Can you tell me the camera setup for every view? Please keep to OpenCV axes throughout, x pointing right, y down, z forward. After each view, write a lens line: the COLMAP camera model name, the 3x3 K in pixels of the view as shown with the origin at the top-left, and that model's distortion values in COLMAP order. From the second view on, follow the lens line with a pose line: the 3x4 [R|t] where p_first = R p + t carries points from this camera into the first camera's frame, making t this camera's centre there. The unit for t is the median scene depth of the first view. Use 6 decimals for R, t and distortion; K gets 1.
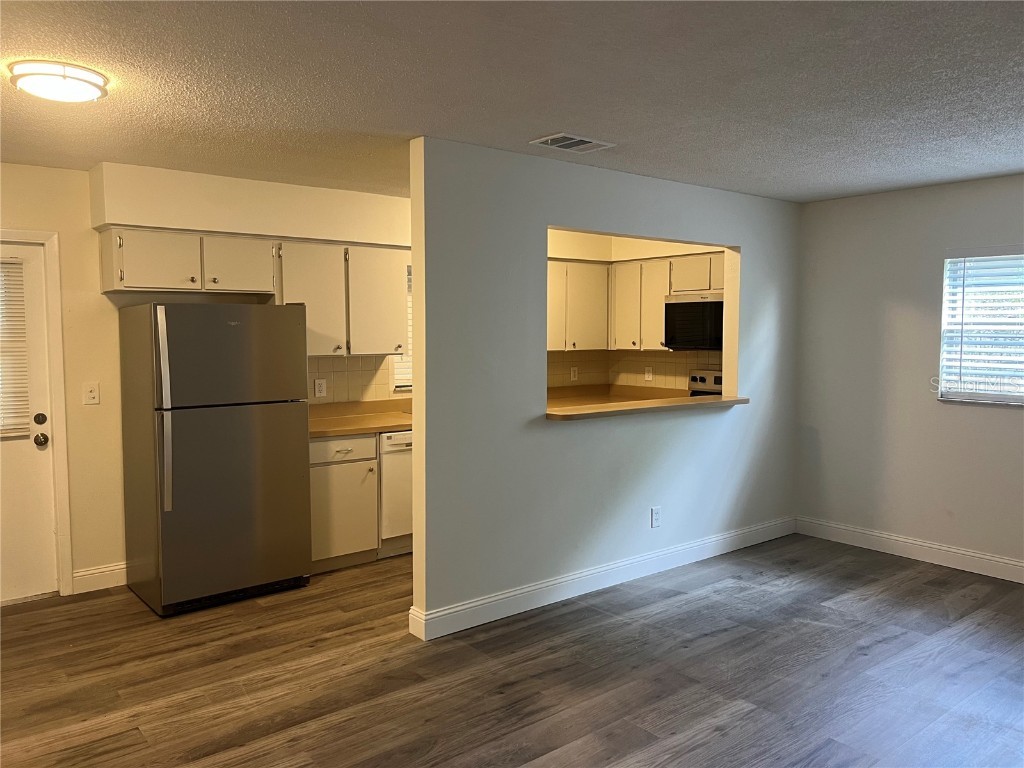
lens RADIAL K [[773.4, 0, 510.3], [0, 773.4, 380.1], [0, 0, 1]] dist [0.060659, -0.064657]
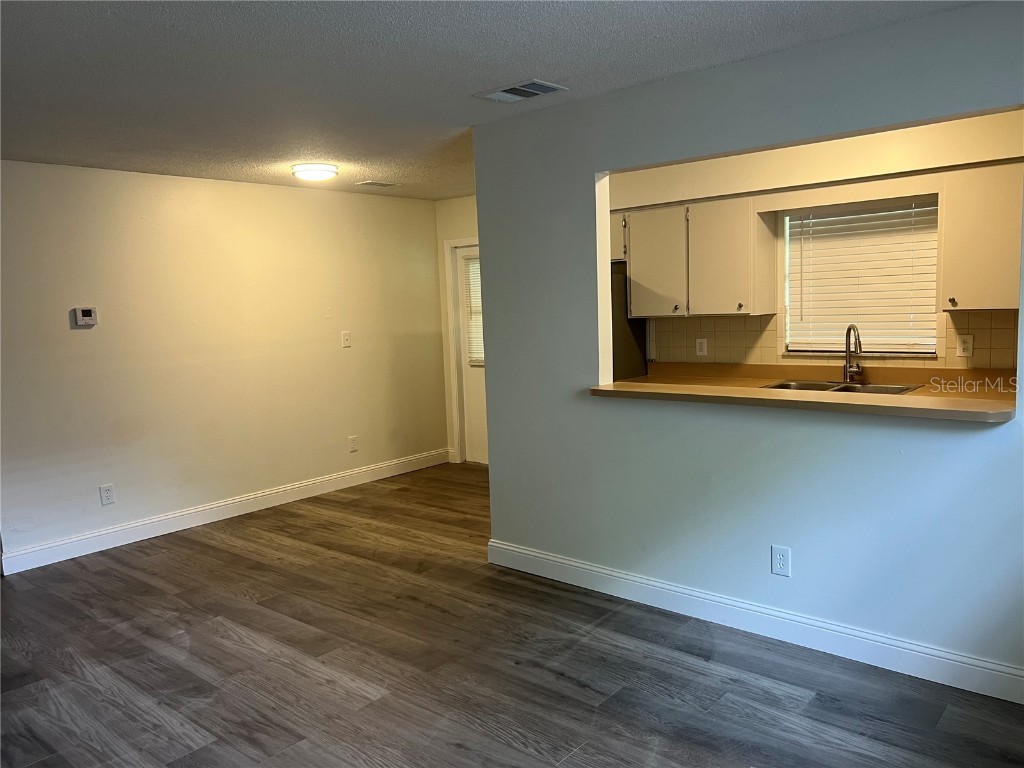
lens RADIAL K [[773.4, 0, 518.2], [0, 773.4, 387.9], [0, 0, 1]] dist [0.060659, -0.064657]
pose [[0.185167, 0.105626, -0.977014, 0.939473], [-0.026294, 0.994383, 0.102520, -0.045543], [0.982355, 0.006707, 0.186905, 0.758093]]
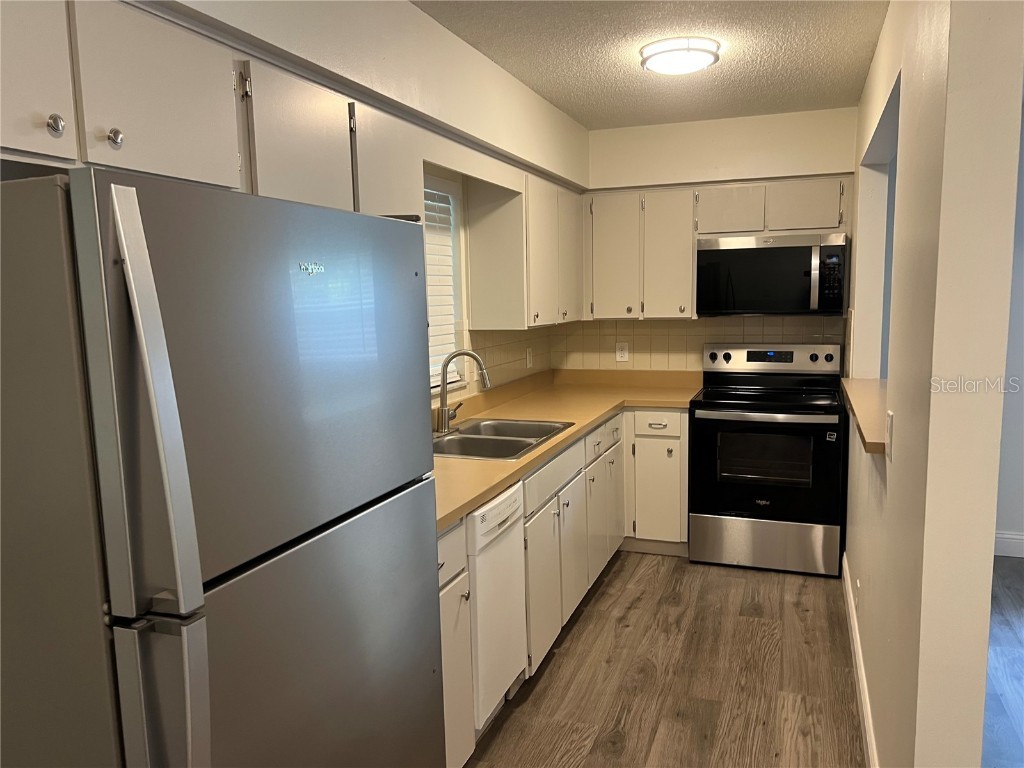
lens RADIAL K [[773.4, 0, 522.0], [0, 773.4, 389.9], [0, 0, 1]] dist [0.060659, -0.064657]
pose [[0.851895, -0.077439, 0.517955, -0.465214], [0.049826, 0.996506, 0.067036, -0.043368], [-0.521337, -0.031300, 0.852777, 0.721770]]
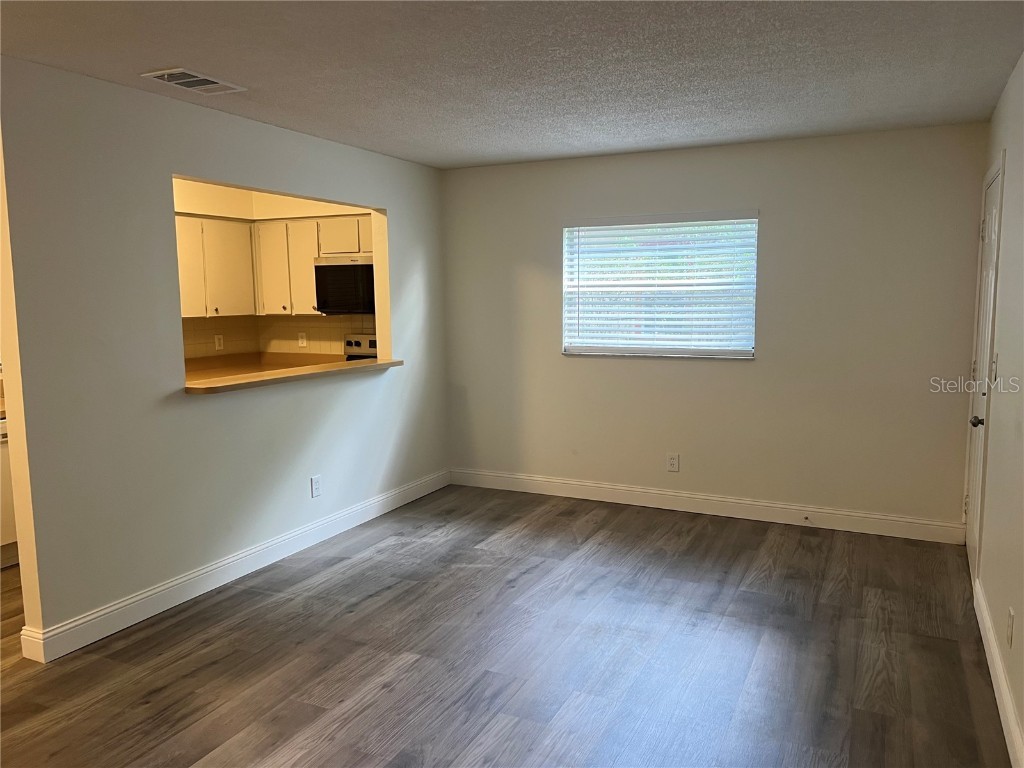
lens RADIAL K [[773.4, 0, 515.5], [0, 773.4, 383.3], [0, 0, 1]] dist [0.060659, -0.064657]
pose [[0.903517, -0.059165, 0.424449, 0.008248], [0.038191, 0.997600, 0.057764, 0.000772], [-0.426848, -0.035980, 0.903607, 0.017879]]
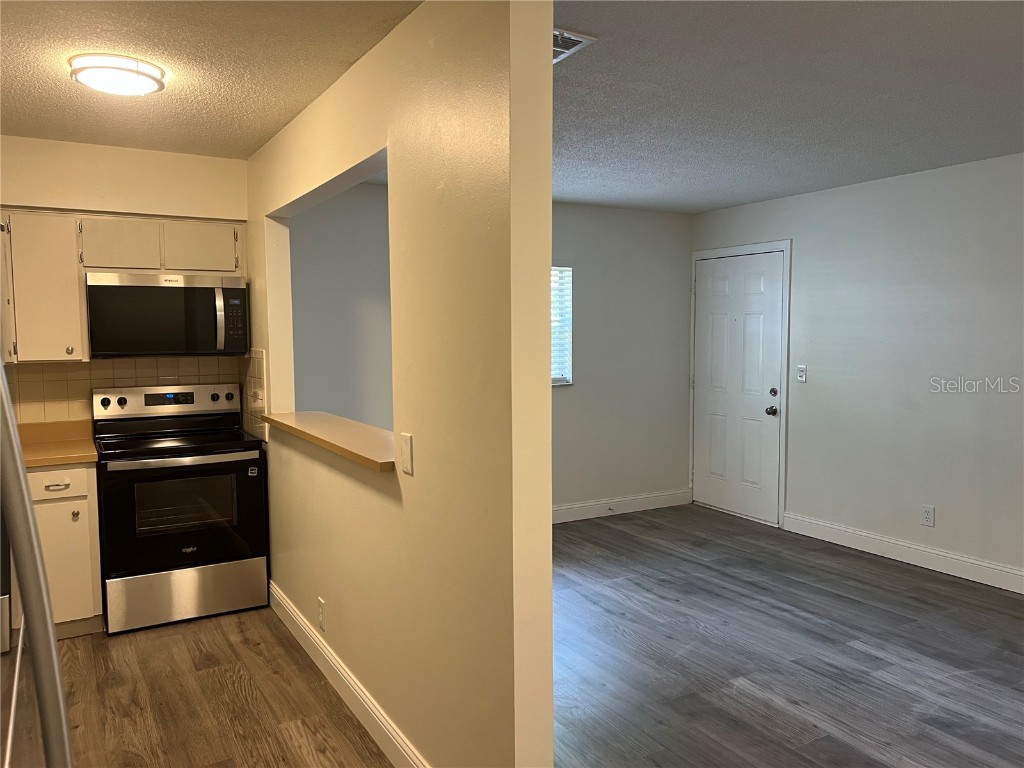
lens RADIAL K [[773.4, 0, 510.0], [0, 773.4, 384.5], [0, 0, 1]] dist [0.060659, -0.064657]
pose [[0.150452, -0.073742, 0.985863, -0.572017], [0.072973, 0.995322, 0.063314, -0.052090], [-0.985920, 0.062416, 0.155130, 0.856976]]
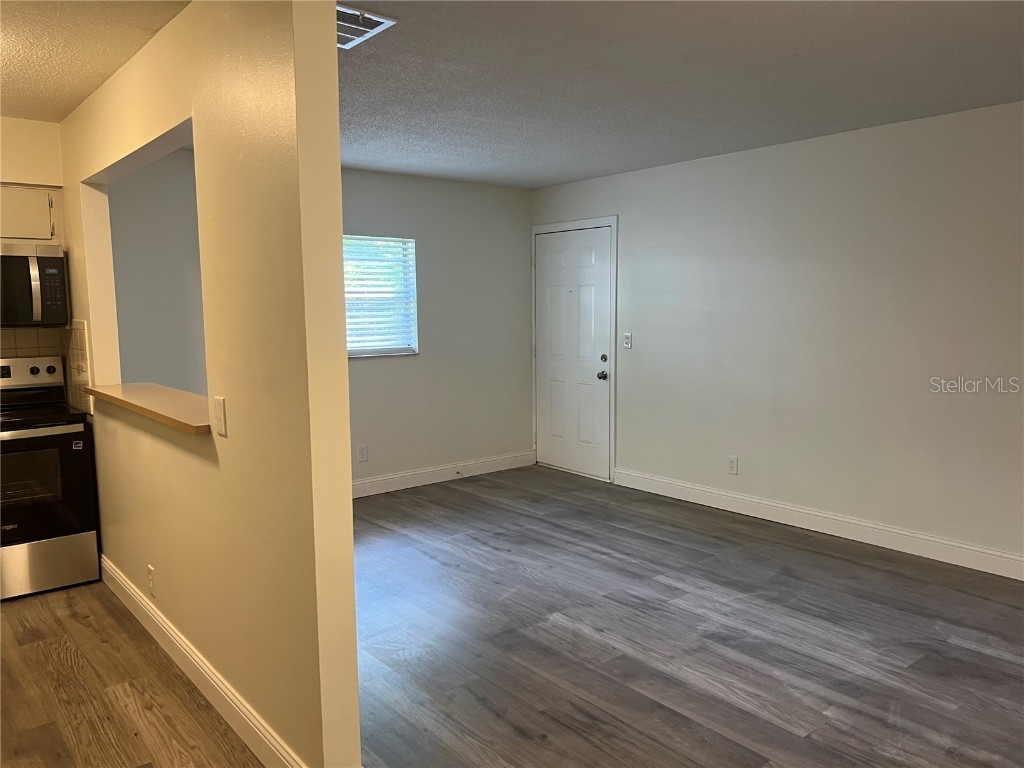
lens RADIAL K [[773.4, 0, 505.5], [0, 773.4, 385.5], [0, 0, 1]] dist [0.060659, -0.064657]
pose [[-0.008665, -0.109779, 0.993918, -0.617574], [0.078180, 0.990839, 0.110120, -0.042295], [-0.996902, 0.078659, -0.000003, 0.803078]]
